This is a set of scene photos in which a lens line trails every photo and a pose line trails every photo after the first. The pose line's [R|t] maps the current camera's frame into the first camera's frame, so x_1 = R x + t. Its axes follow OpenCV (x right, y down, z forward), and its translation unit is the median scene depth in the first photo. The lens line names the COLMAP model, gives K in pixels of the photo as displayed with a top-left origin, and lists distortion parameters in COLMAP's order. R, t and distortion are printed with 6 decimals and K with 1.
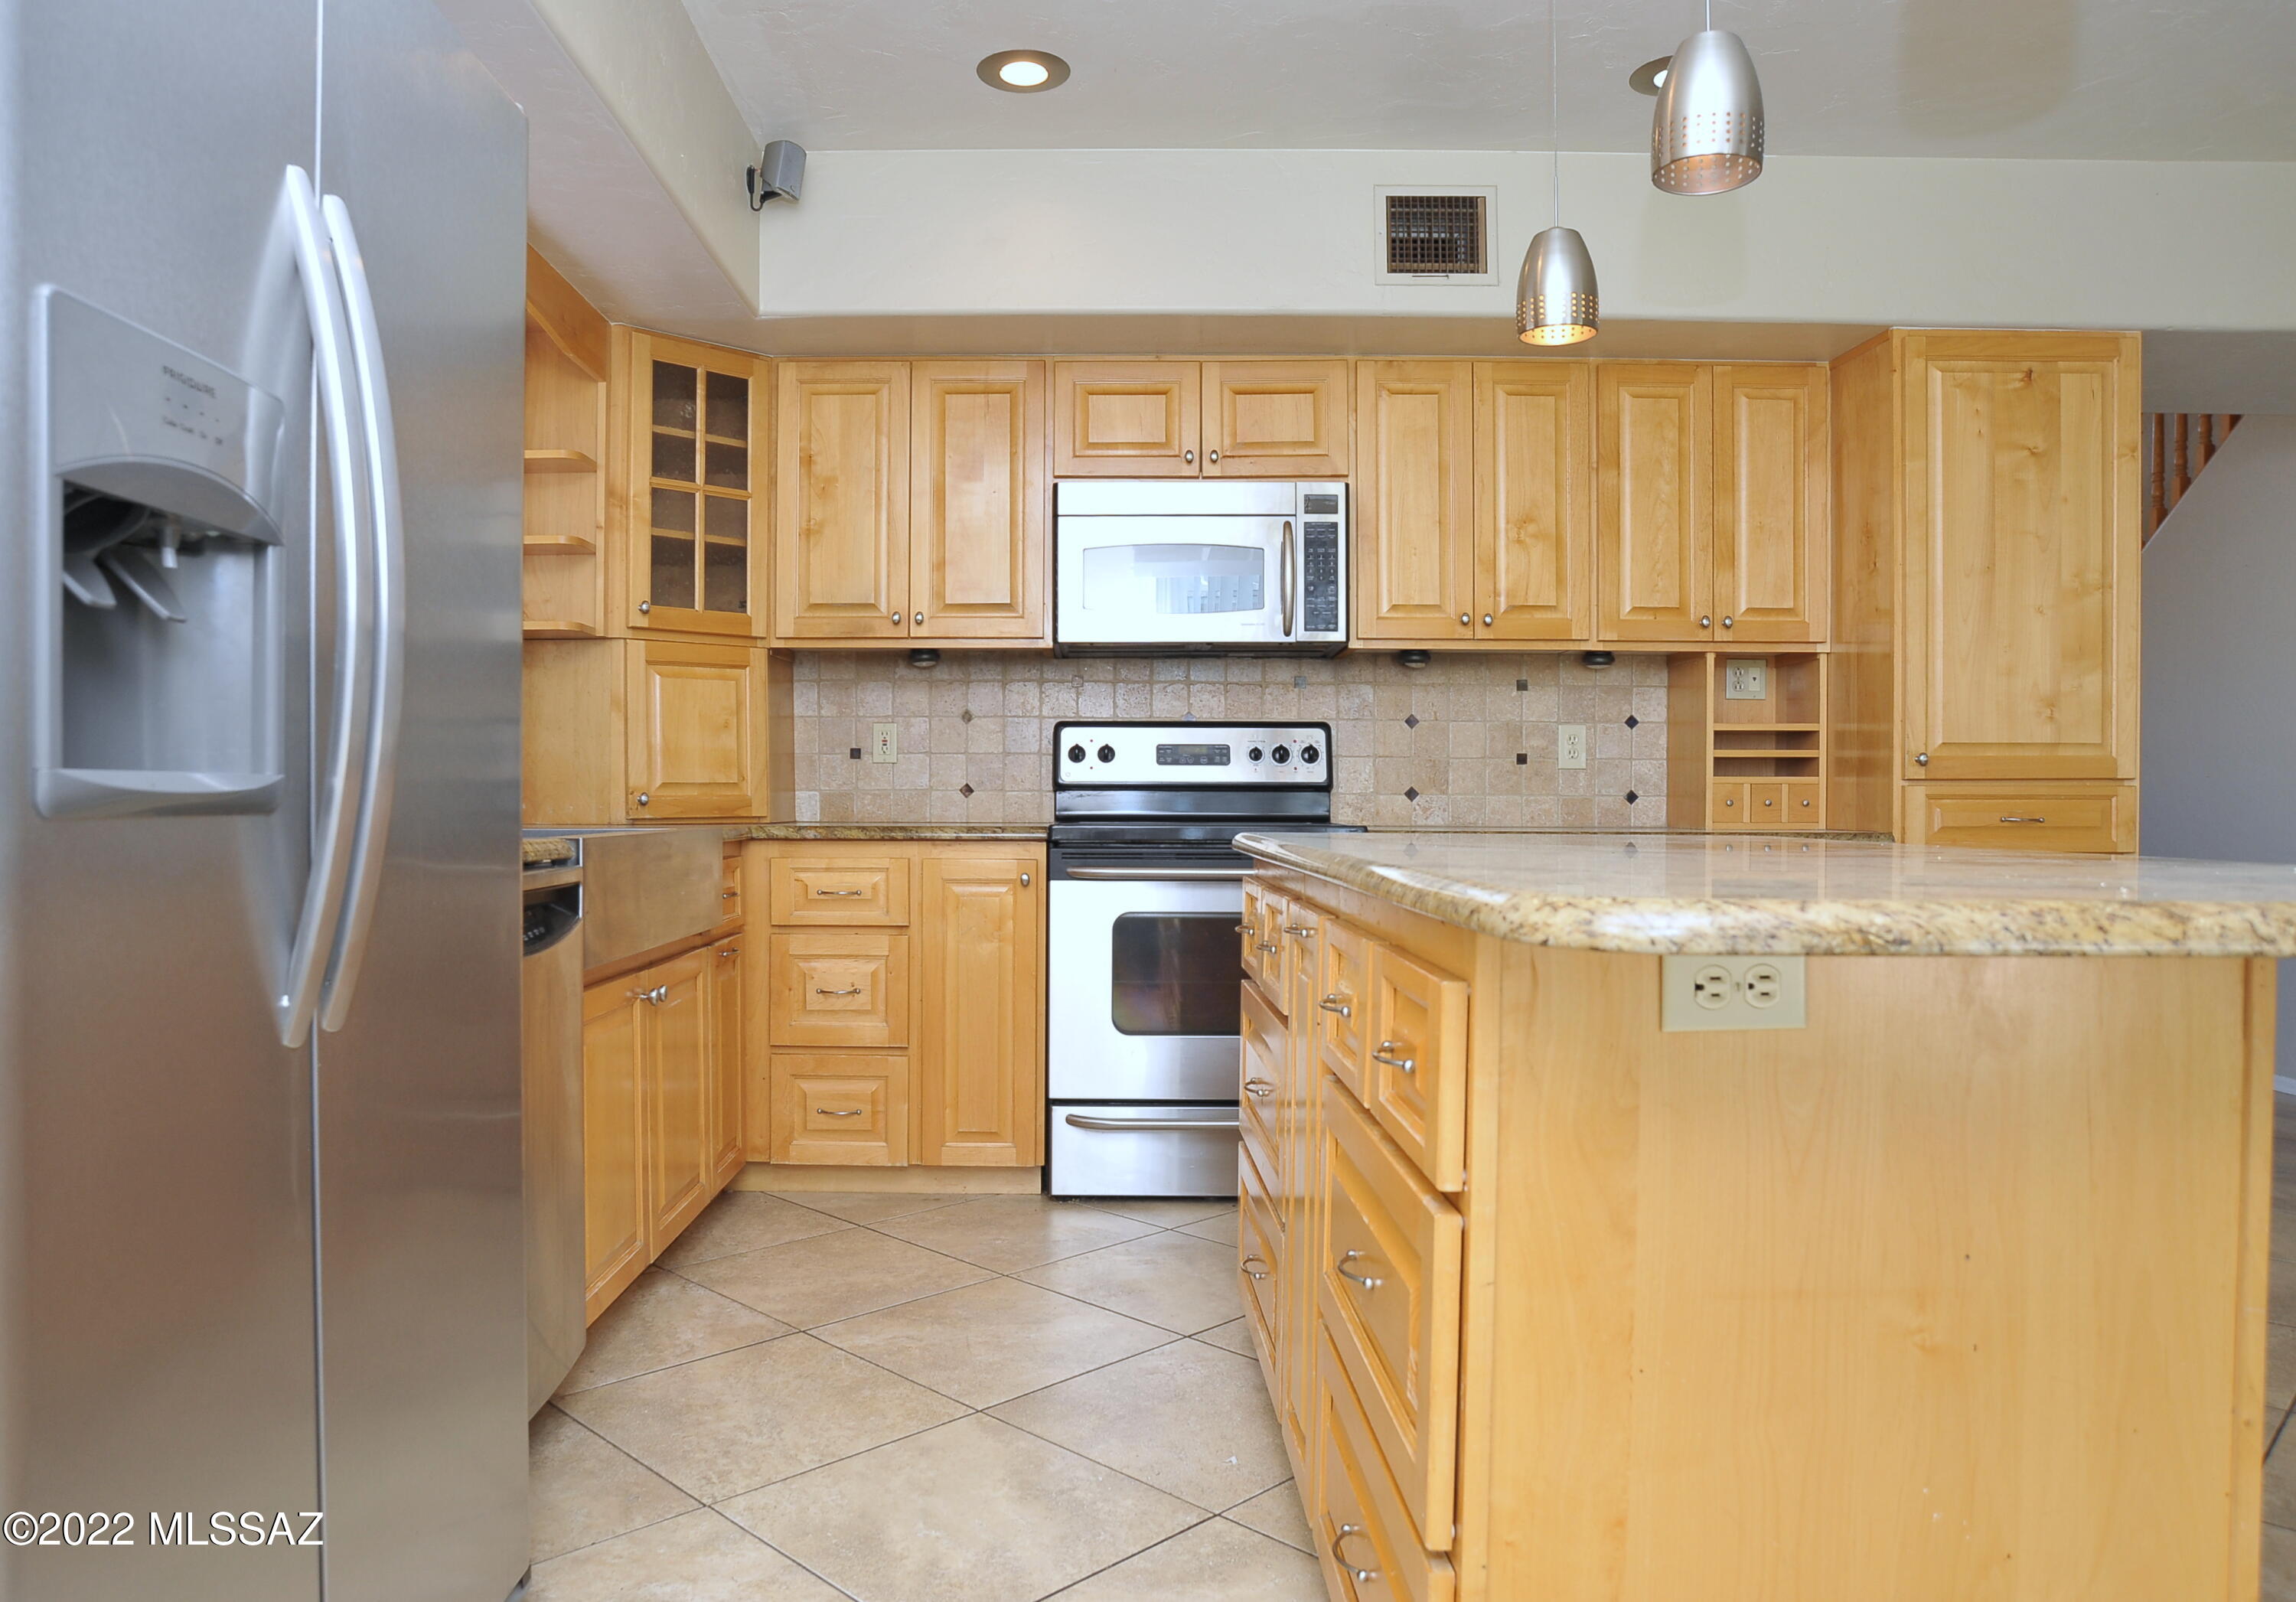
lens RADIAL K [[1536.3, 0, 1058.5], [0, 1536.3, 815.4], [0, 0, 1]] dist [-0.092889, 0.049633]
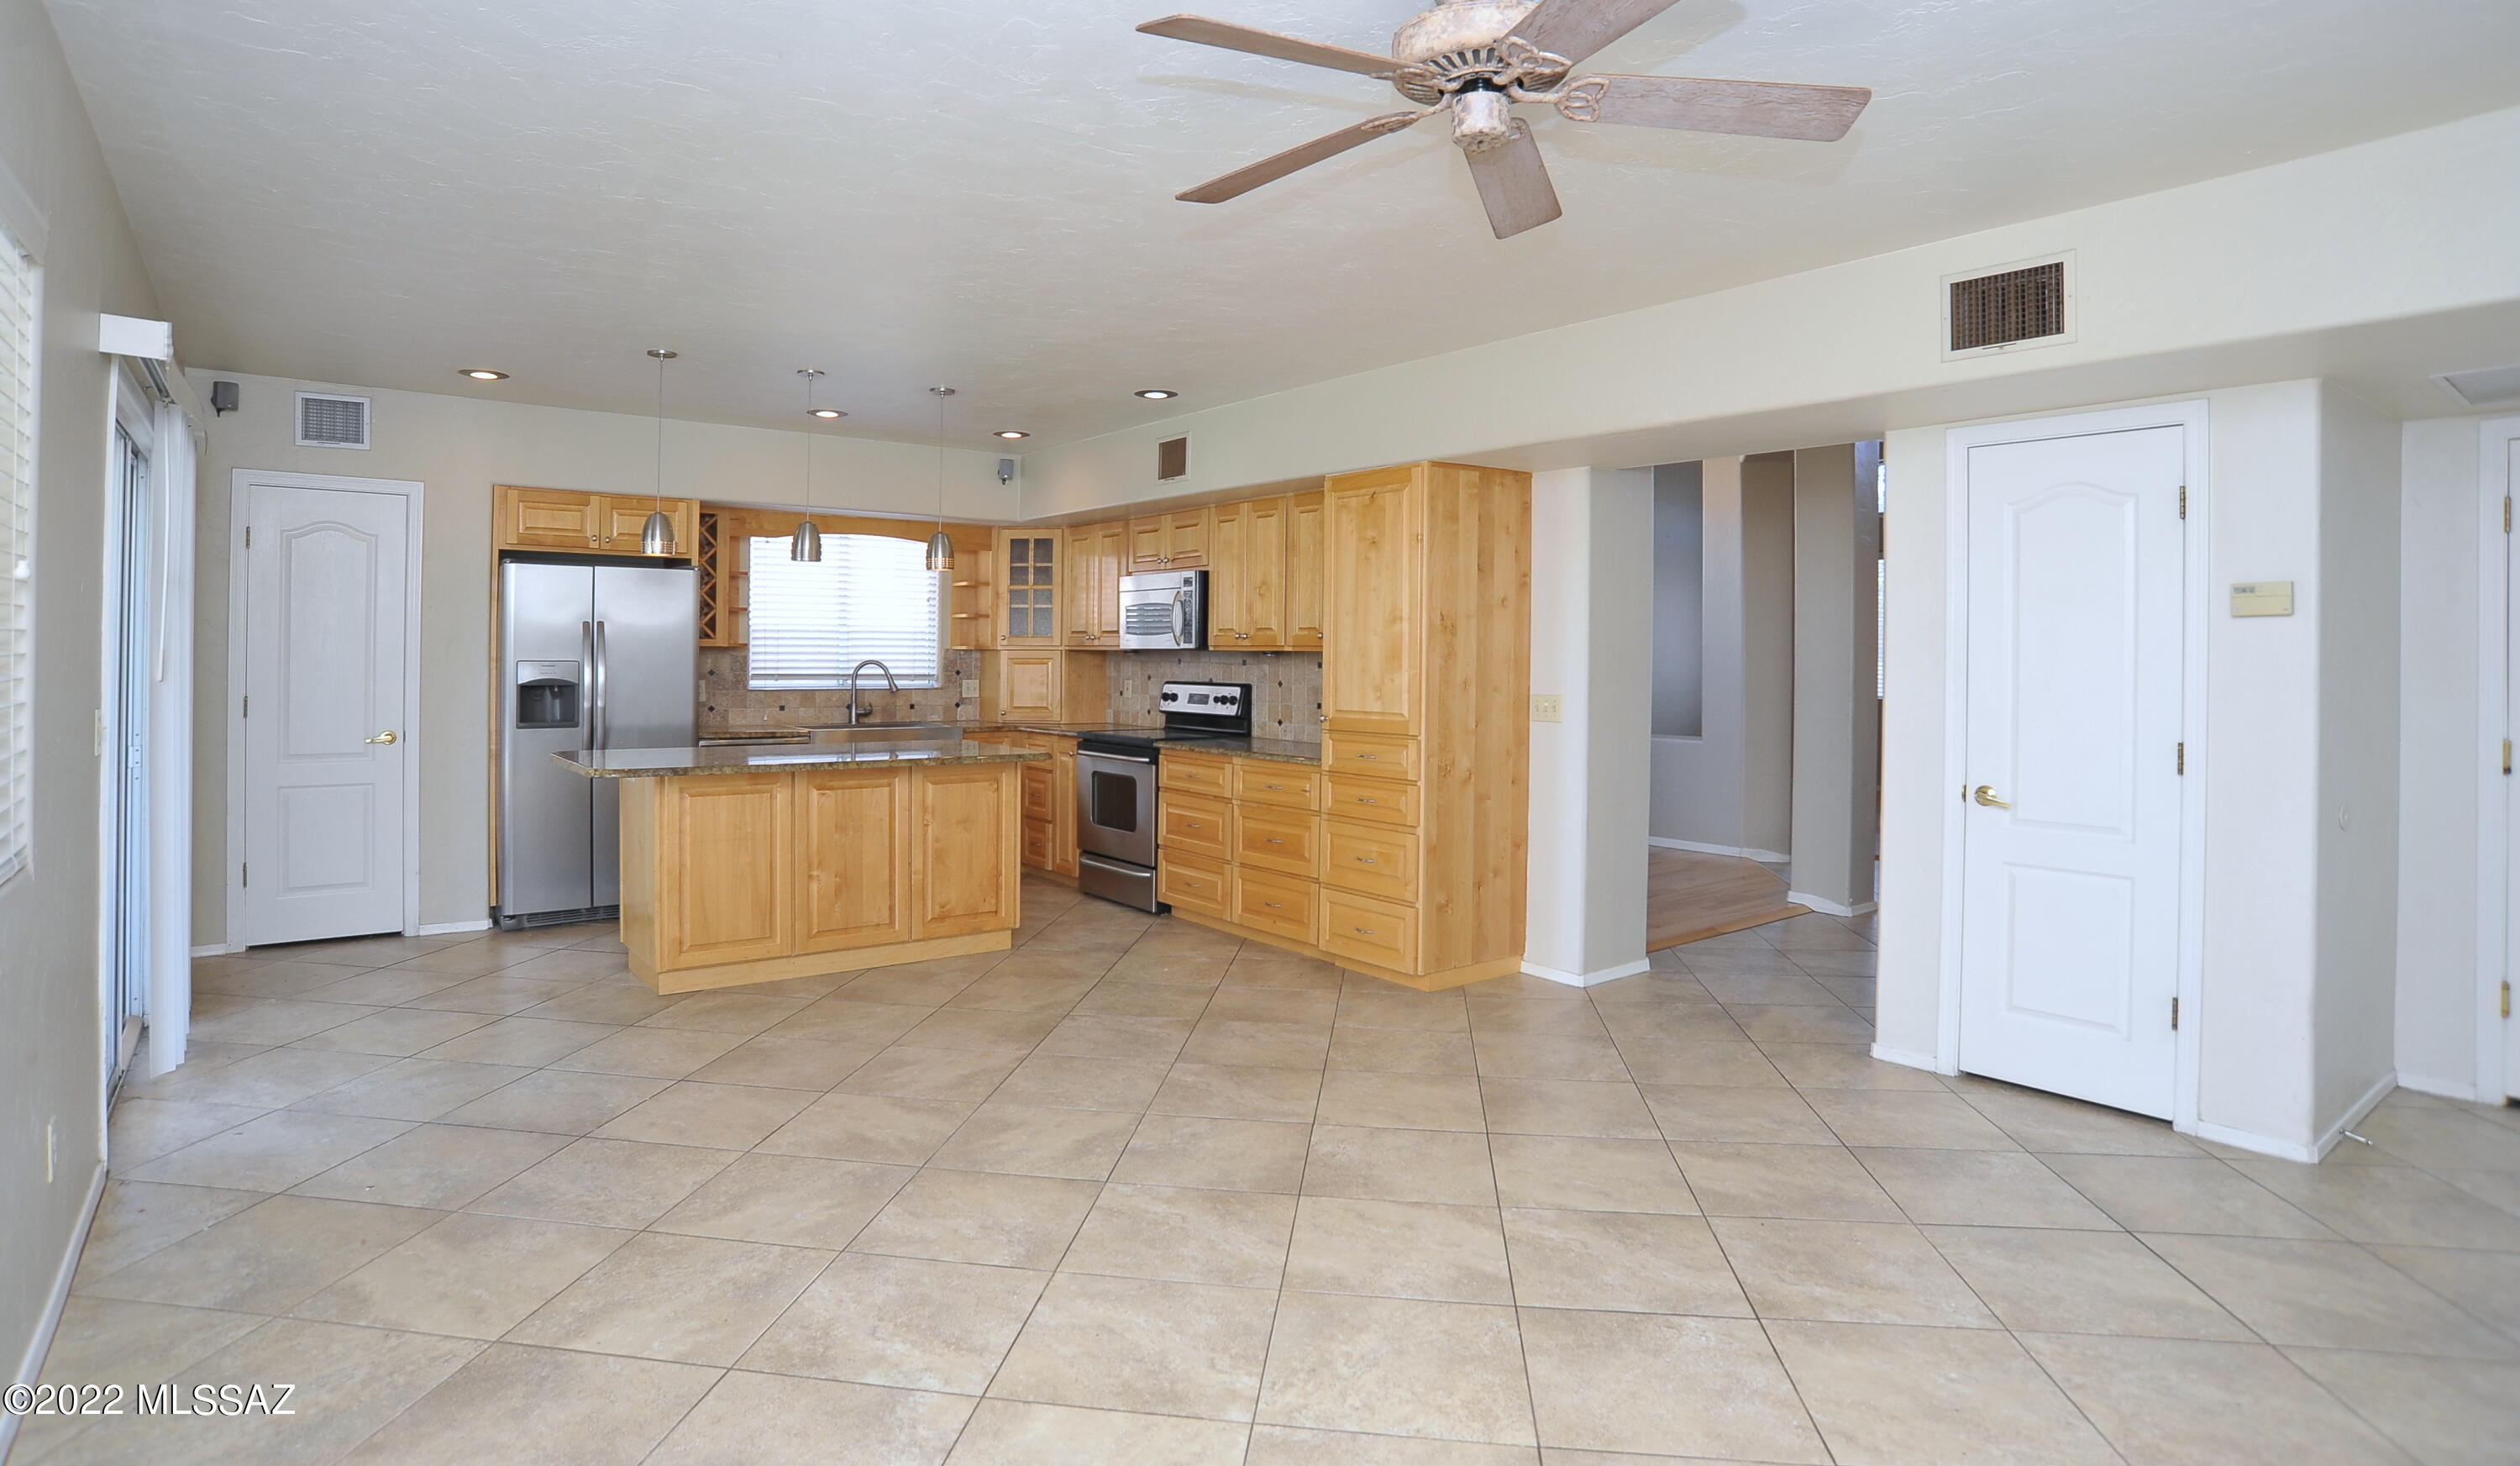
lens RADIAL K [[1285.2, 0, 1202.3], [0, 1285.2, 654.2], [0, 0, 1]] dist [-0.070360, 0.000443]
pose [[0.614170, 0.002243, -0.789171, 1.554237], [-0.015563, 0.999836, -0.009271, -0.089747], [0.789020, 0.017975, 0.614104, -0.052866]]
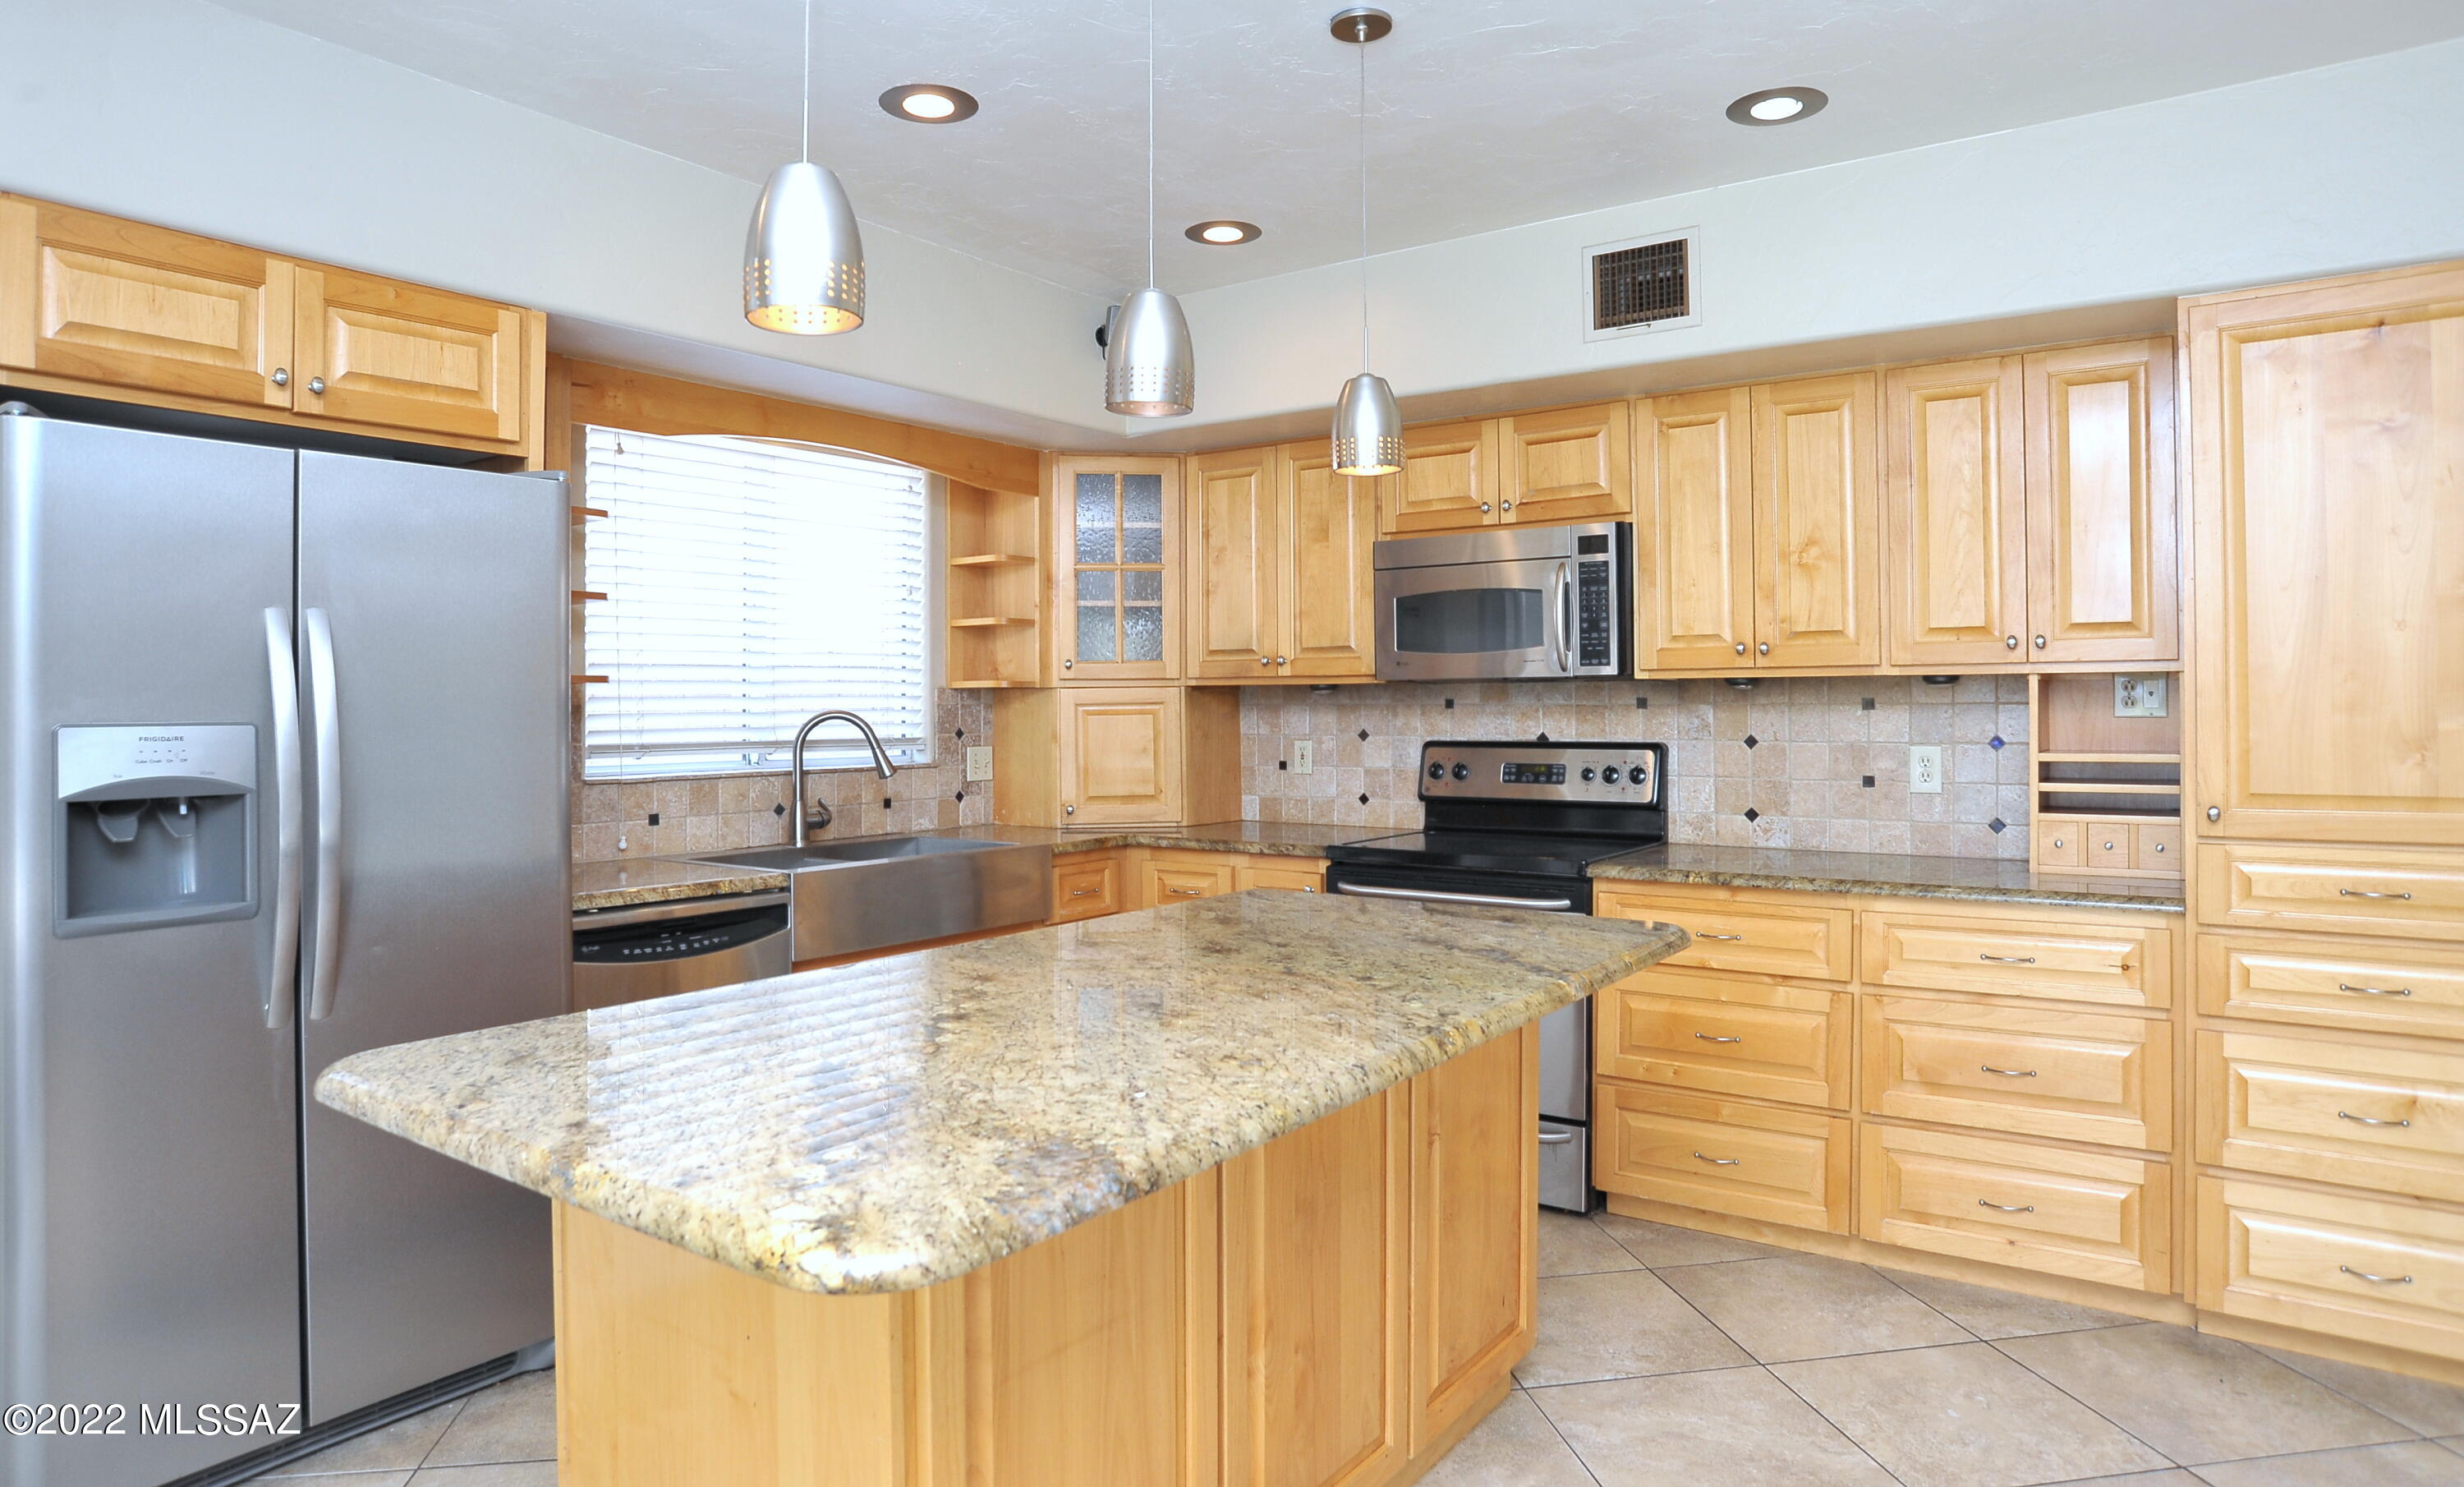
lens RADIAL K [[1440.3, 0, 1209.0], [0, 1440.3, 694.1], [0, 0, 1]] dist [-0.091813, 0.049764]
pose [[0.823415, -0.012436, -0.567303, 0.509526], [0.002842, 0.999838, -0.017793, -0.084083], [0.567433, 0.013038, 0.823317, 0.042600]]
